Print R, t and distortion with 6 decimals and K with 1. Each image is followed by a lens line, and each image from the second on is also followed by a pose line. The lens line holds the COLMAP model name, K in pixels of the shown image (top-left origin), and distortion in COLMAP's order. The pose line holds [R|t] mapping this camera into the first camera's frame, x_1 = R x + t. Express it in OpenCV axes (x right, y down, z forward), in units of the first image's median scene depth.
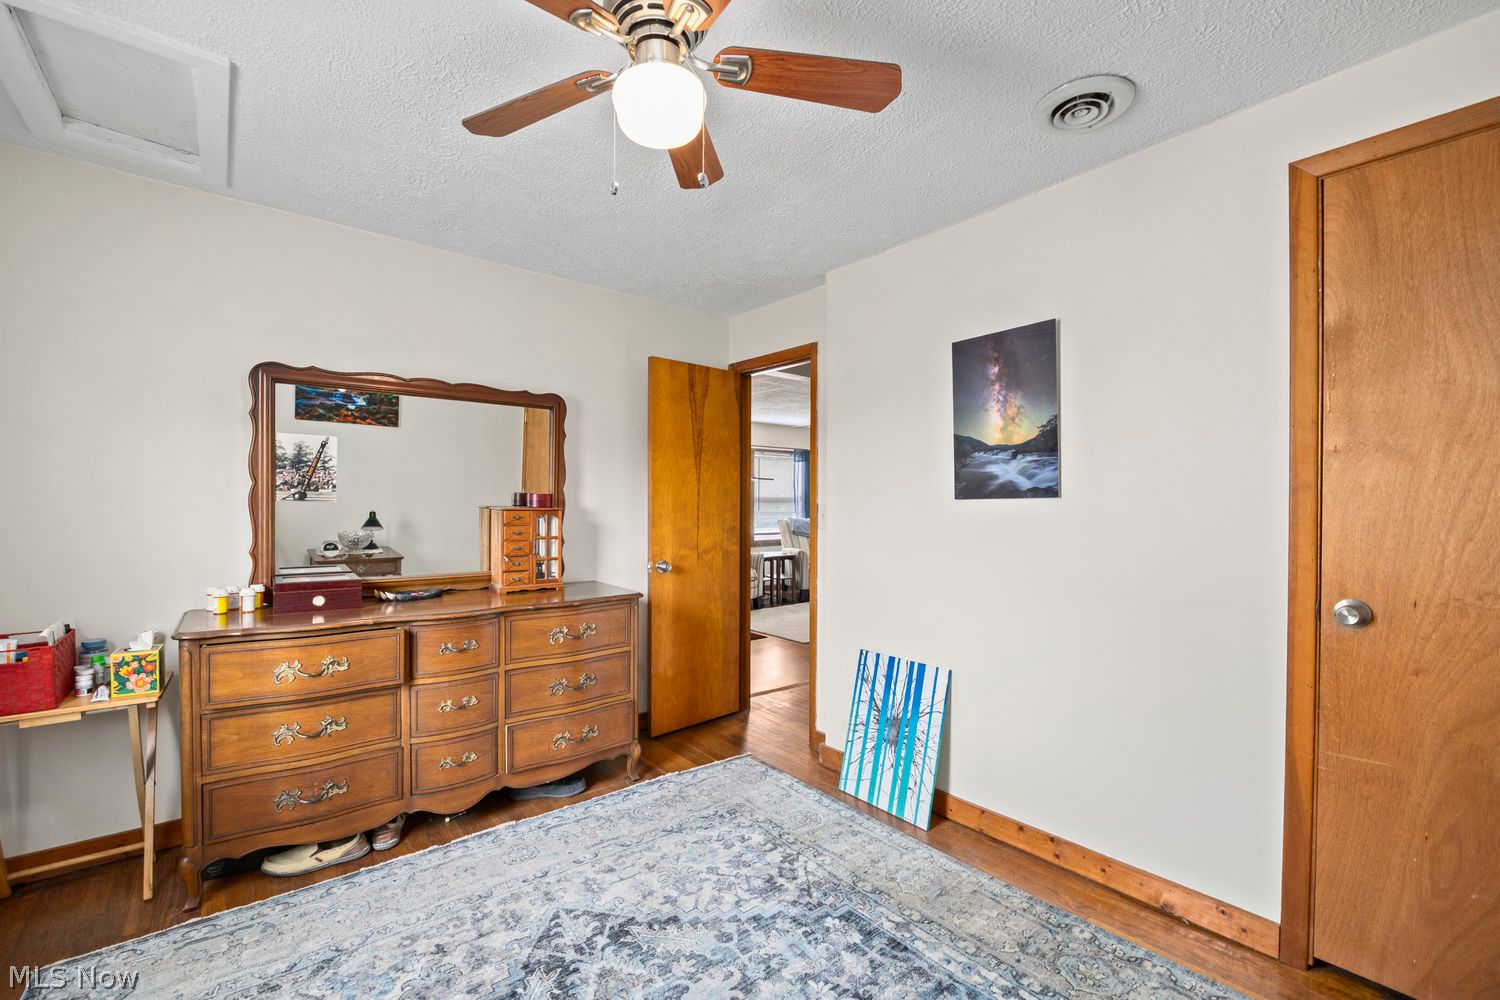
lens RADIAL K [[641.1, 0, 746.8], [0, 641.1, 508.7], [0, 0, 1]] dist [-0.004292, 0.000136]
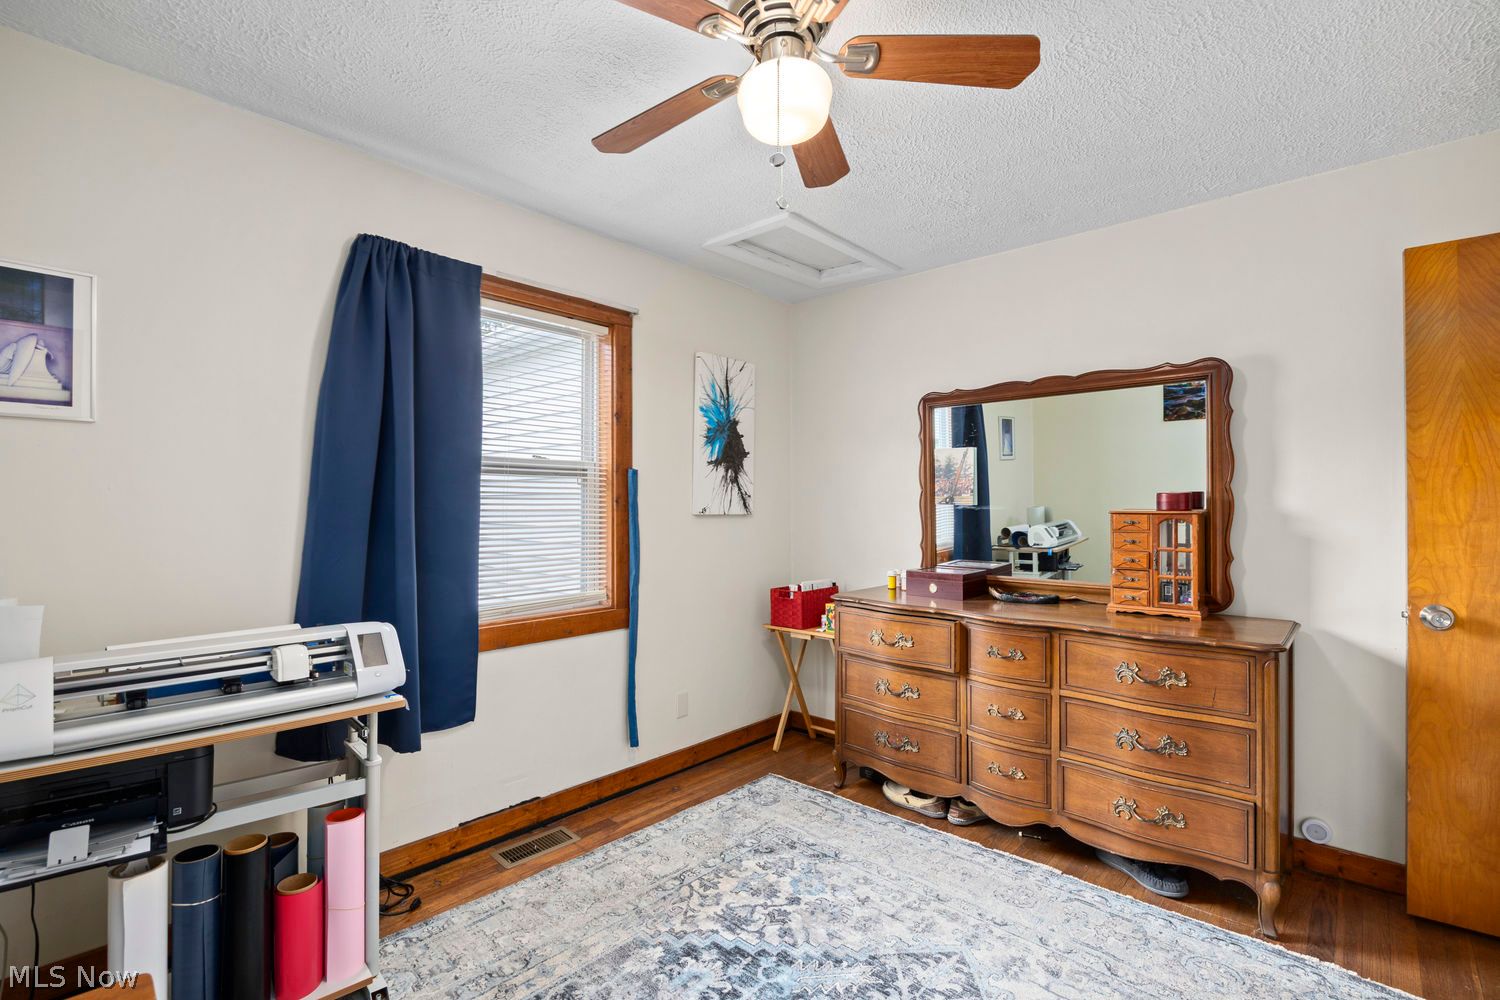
lens RADIAL K [[680.2, 0, 748.1], [0, 680.2, 501.4], [0, 0, 1]] dist [-0.005435, -0.000877]
pose [[0.145307, -0.010981, -0.989326, 0.527643], [-0.006126, 0.999909, -0.011999, -0.000029], [0.989368, 0.007805, 0.145227, 0.476595]]
